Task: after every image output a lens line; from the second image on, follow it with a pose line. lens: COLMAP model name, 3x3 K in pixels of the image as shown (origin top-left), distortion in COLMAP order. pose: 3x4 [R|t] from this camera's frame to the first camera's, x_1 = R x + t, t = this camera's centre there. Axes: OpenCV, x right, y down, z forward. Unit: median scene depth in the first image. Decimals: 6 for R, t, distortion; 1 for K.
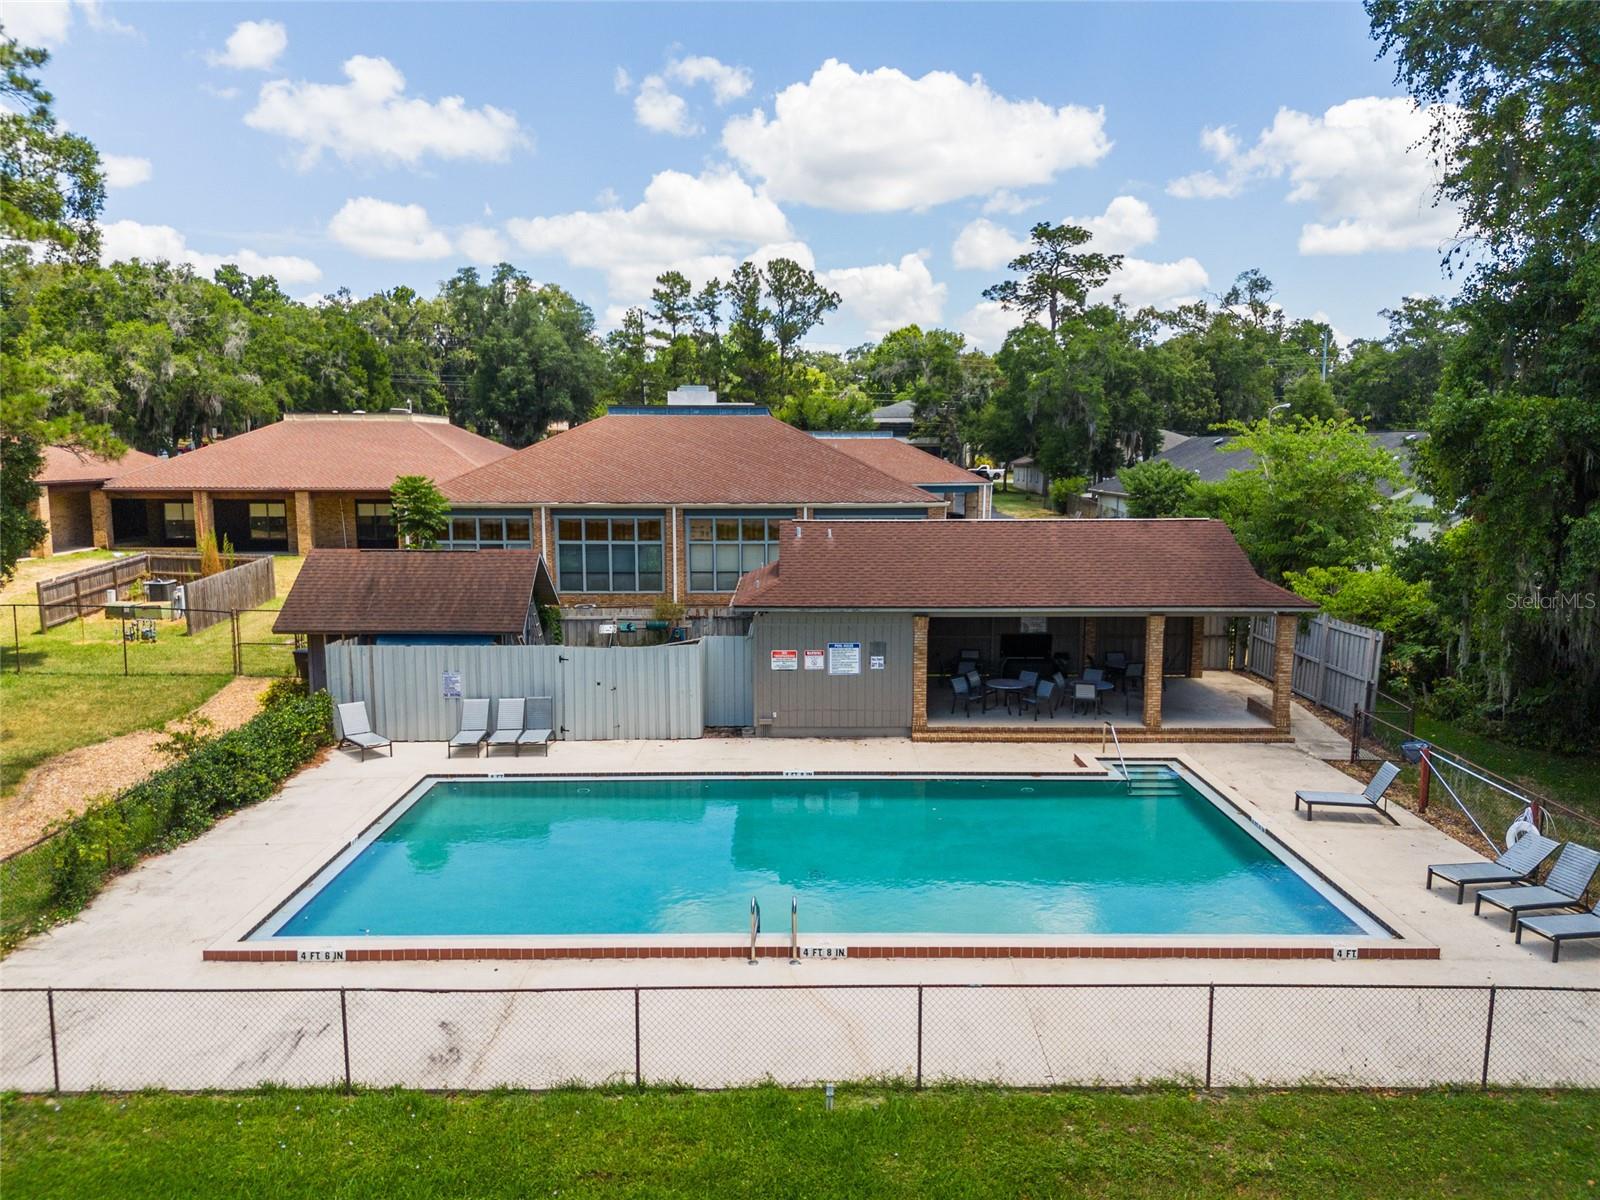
lens RADIAL K [[1163.4, 0, 800.0], [0, 1163.4, 600.0], [0, 0, 1]] dist [0.146317, -0.222338]
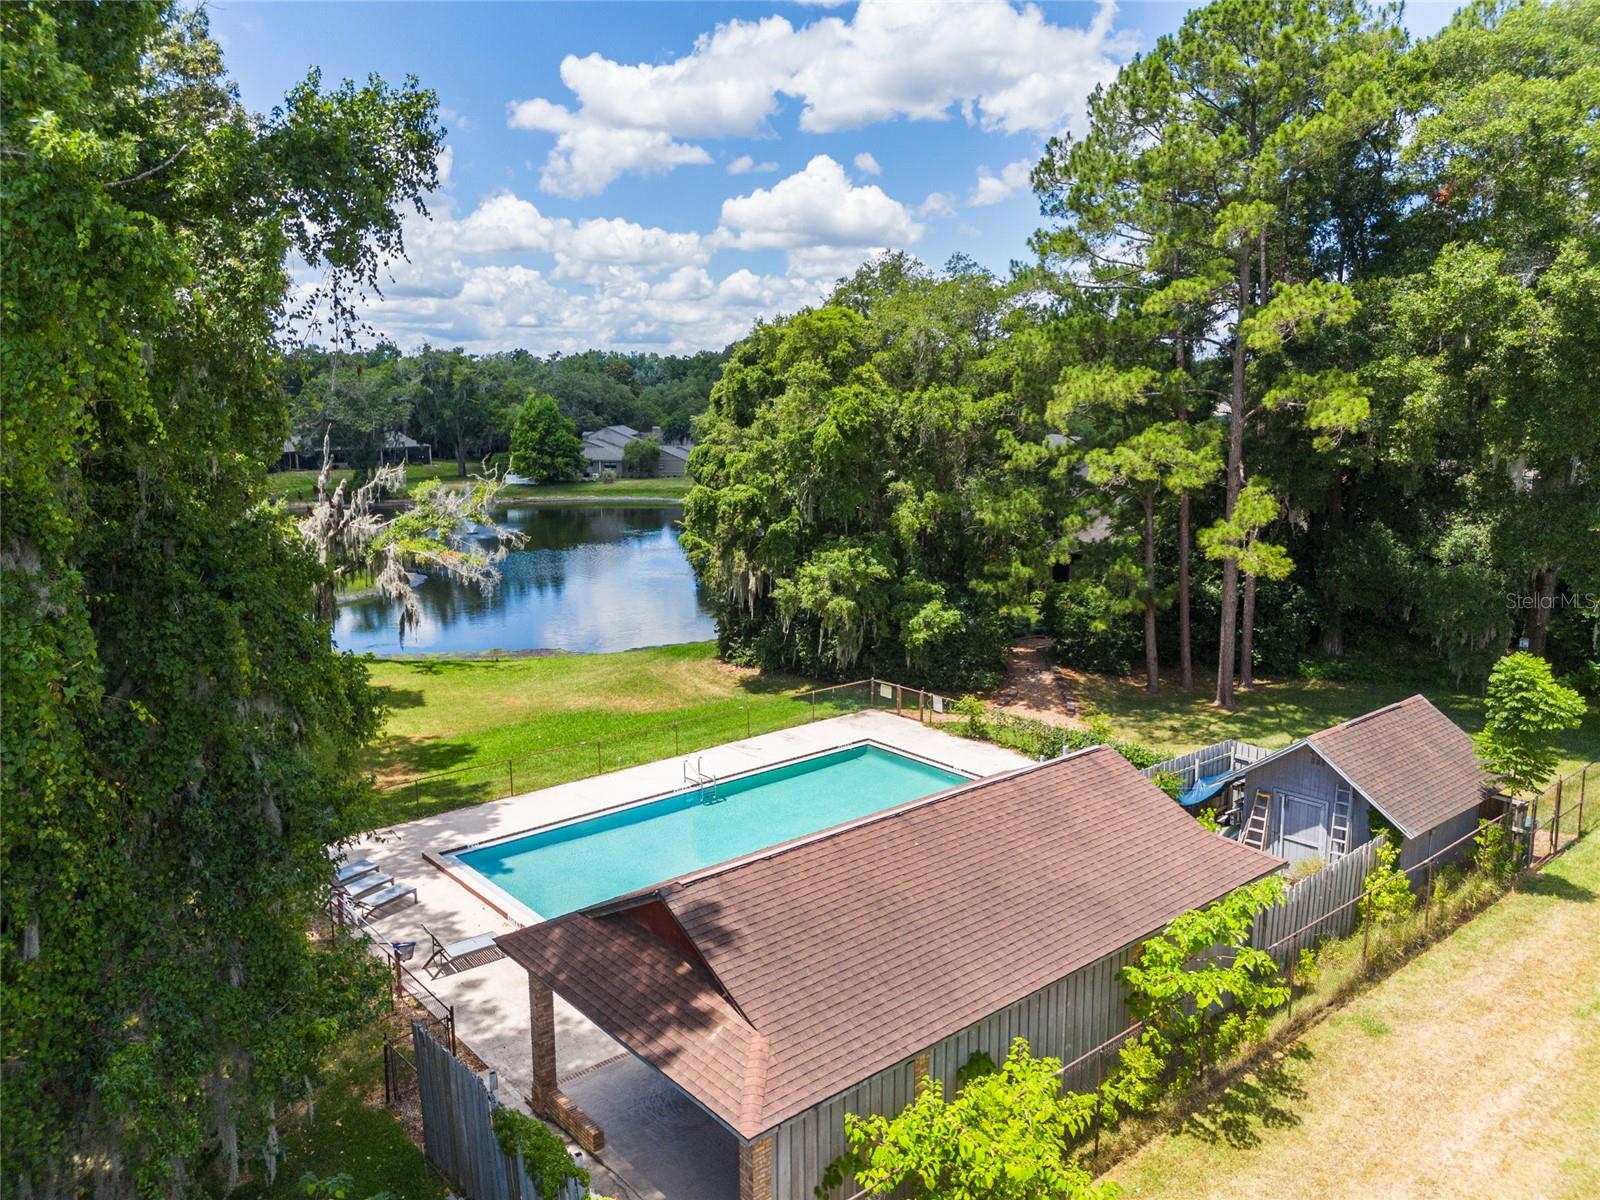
lens RADIAL K [[1163.4, 0, 800.0], [0, 1163.4, 600.0], [0, 0, 1]] dist [0.146317, -0.222338]
pose [[-0.764860, 0.116041, -0.633659, 1.515294], [-0.083644, 0.957426, 0.276295, -0.859317], [0.638743, 0.264329, -0.722591, 3.291860]]
